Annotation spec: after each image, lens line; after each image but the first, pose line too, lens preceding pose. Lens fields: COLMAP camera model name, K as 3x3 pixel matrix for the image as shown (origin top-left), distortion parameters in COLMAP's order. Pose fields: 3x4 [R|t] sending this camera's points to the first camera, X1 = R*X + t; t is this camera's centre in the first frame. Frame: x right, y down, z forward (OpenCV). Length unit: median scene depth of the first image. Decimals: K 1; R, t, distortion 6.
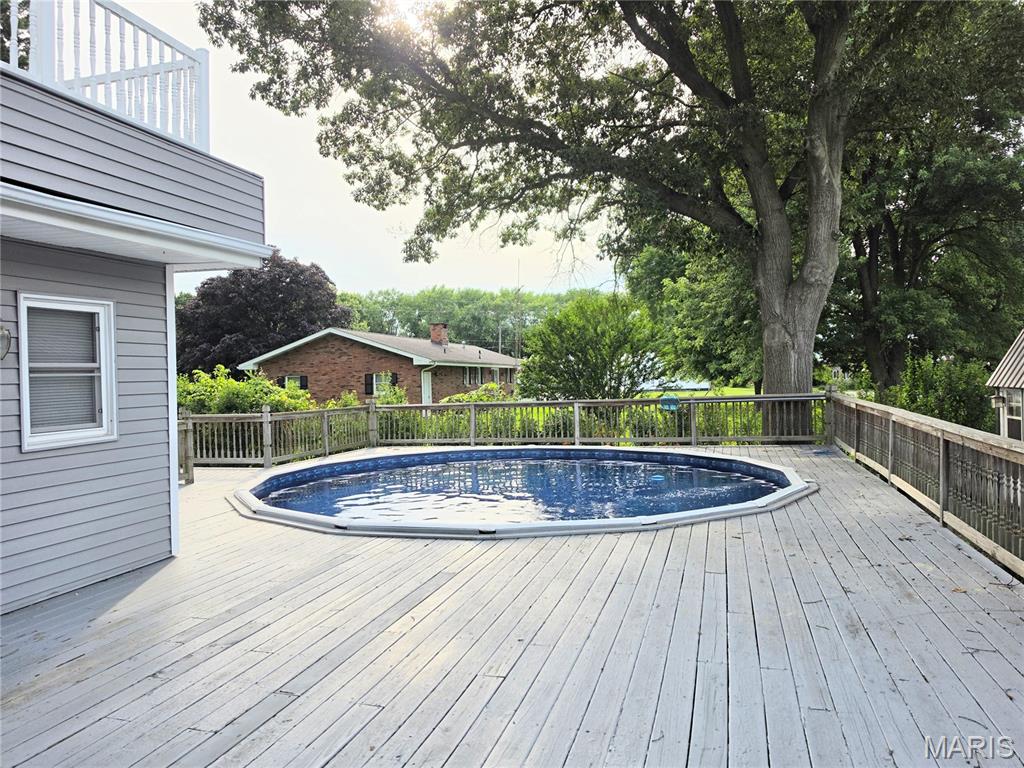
lens RADIAL K [[701.0, 0, 512.0], [0, 701.0, 384.0], [0, 0, 1]] dist [0.101916, -0.154005]
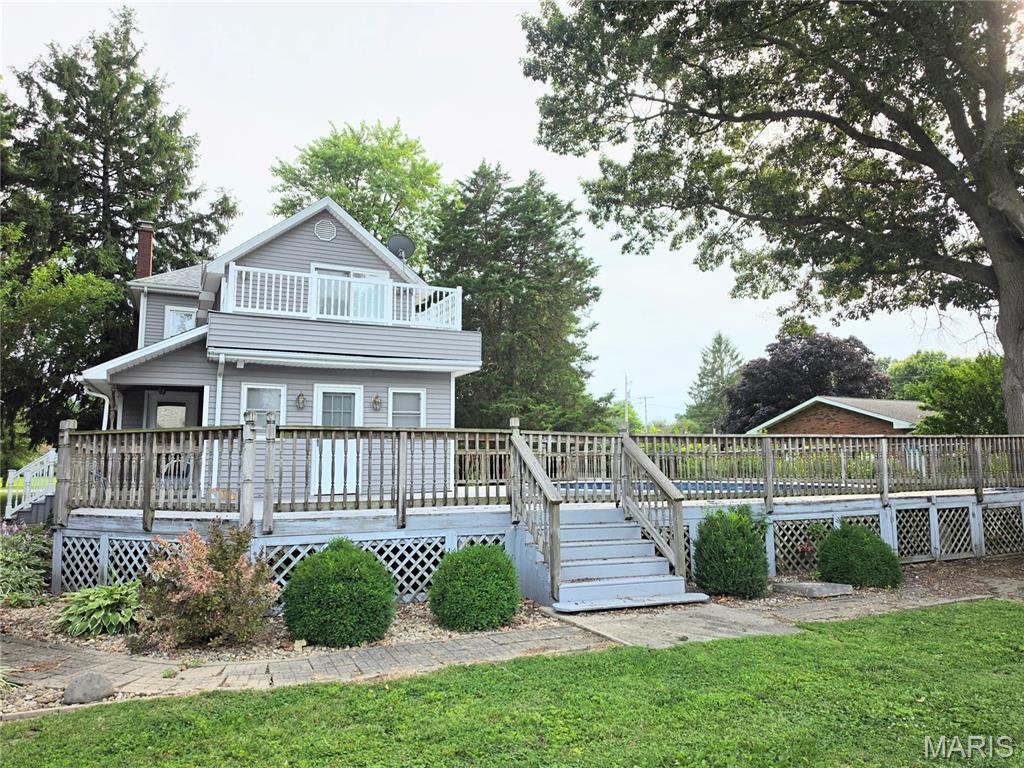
lens RADIAL K [[701.0, 0, 512.0], [0, 701.0, 384.0], [0, 0, 1]] dist [0.101916, -0.154005]
pose [[0.659053, -0.065329, -0.749254, 0.412487], [-0.016593, 0.994715, -0.101326, 0.032921], [0.751913, 0.079211, 0.654486, -0.125488]]
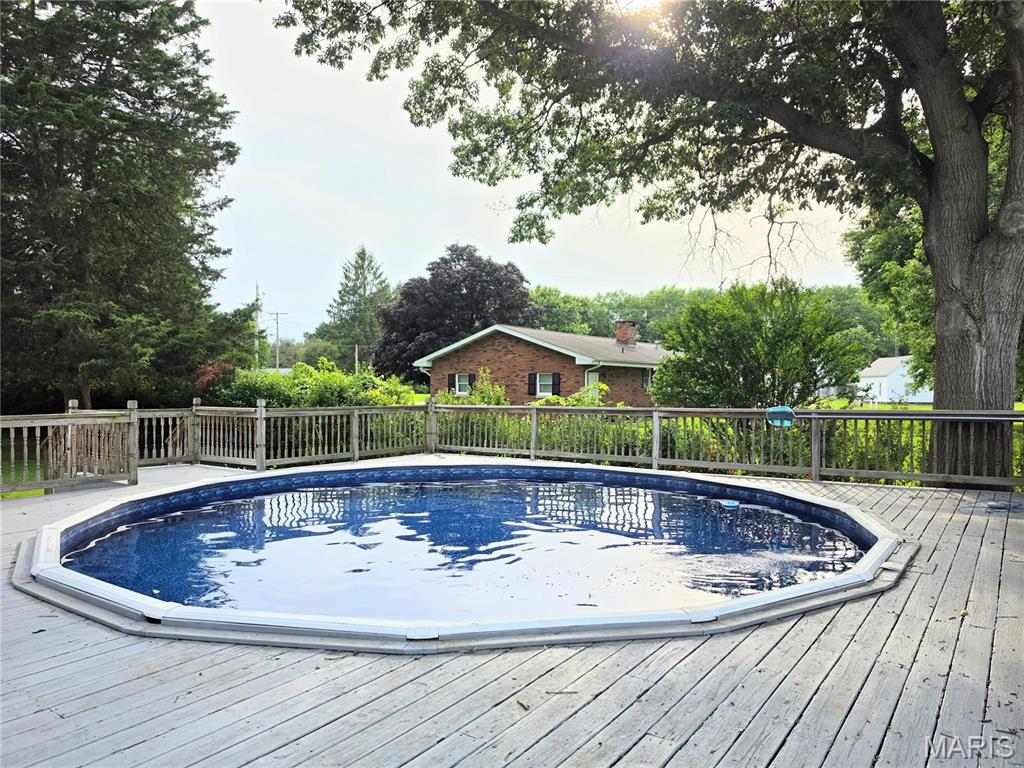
lens RADIAL K [[704.8, 0, 515.4], [0, 704.8, 393.6], [0, 0, 1]] dist [0.104056, -0.164035]
pose [[0.946201, 0.032798, -0.321914, 0.128056], [-0.030131, 0.999458, 0.013265, 0.001485], [0.322174, -0.002851, 0.946676, 0.155419]]
